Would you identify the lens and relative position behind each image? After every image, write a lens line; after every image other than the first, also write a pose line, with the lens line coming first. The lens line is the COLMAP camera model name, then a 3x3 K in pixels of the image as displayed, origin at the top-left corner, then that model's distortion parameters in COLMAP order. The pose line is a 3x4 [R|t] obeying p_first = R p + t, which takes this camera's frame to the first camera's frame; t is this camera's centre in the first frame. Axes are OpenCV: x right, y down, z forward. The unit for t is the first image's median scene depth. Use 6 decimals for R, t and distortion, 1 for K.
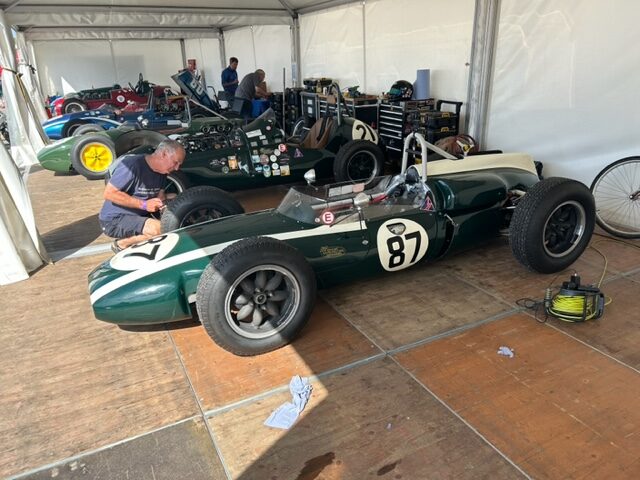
lens RADIAL K [[493.9, 0, 320.0], [0, 493.9, 240.0], [0, 0, 1]] dist [0.061960, 0.000548]
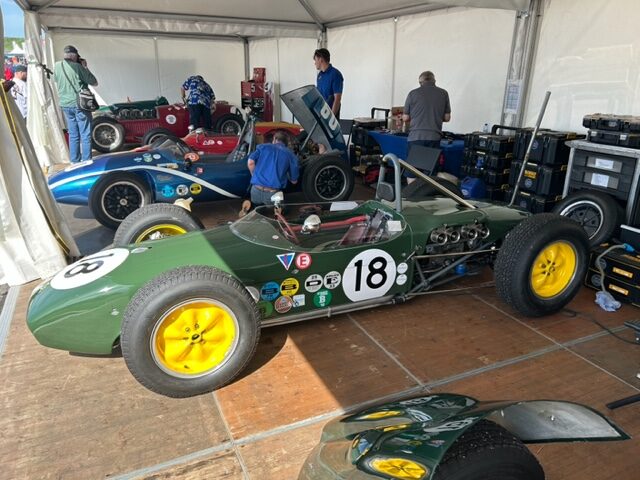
lens RADIAL K [[476.8, 0, 321.9], [0, 476.8, 247.9], [0, 0, 1]] dist [0.045479, 0.000511]
pose [[0.998600, 0.052891, 0.000285, -0.207605], [-0.052891, 0.998600, -0.000682, -0.131844], [-0.000321, 0.000666, 1.000000, 0.384004]]
